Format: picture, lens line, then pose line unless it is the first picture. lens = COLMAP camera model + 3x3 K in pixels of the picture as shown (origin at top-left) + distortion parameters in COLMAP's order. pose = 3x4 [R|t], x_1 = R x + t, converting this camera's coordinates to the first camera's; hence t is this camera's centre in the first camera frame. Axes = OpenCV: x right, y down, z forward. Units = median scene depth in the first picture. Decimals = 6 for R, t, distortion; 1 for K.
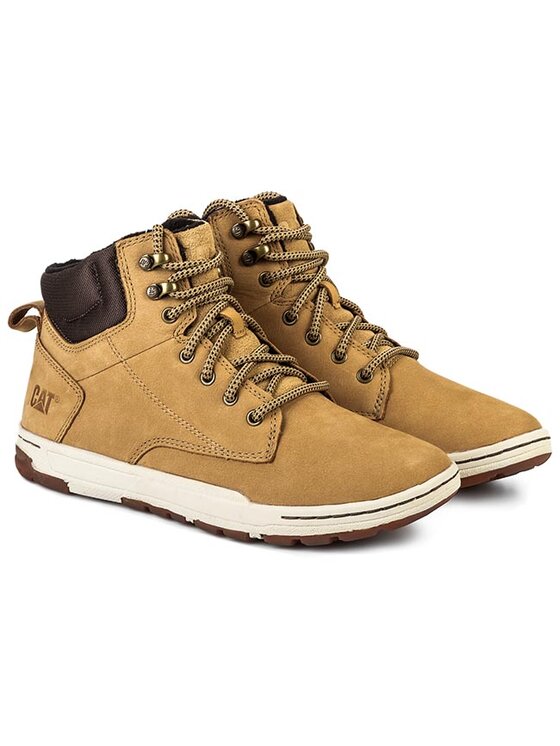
lens RADIAL K [[2763.8, 0, 269.3], [0, 2763.8, 369.5], [0, 0, 1]] dist [0.439397, 0.000000]
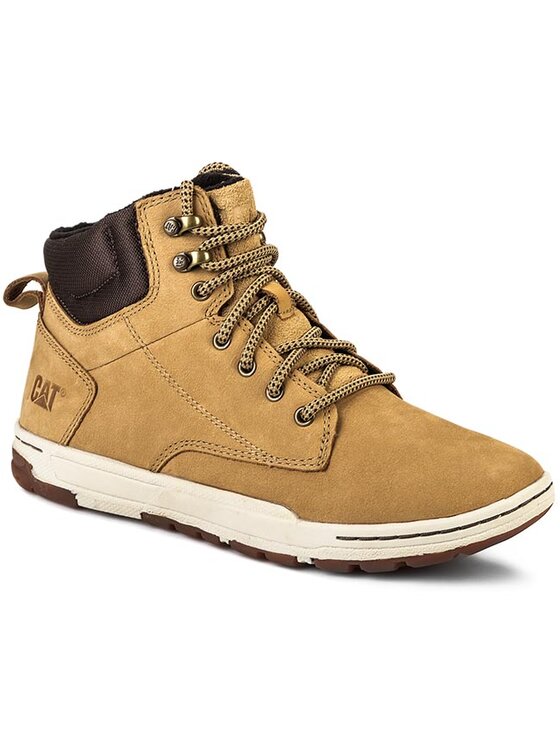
lens RADIAL K [[2763.8, 0, 291.3], [0, 2763.8, 376.9], [0, 0, 1]] dist [0.439397, 0.000000]
pose [[0.999952, 0.004602, 0.008608, -0.016200], [-0.004595, 0.999989, -0.000940, 0.006532], [-0.008612, 0.000900, 0.999963, 0.178966]]
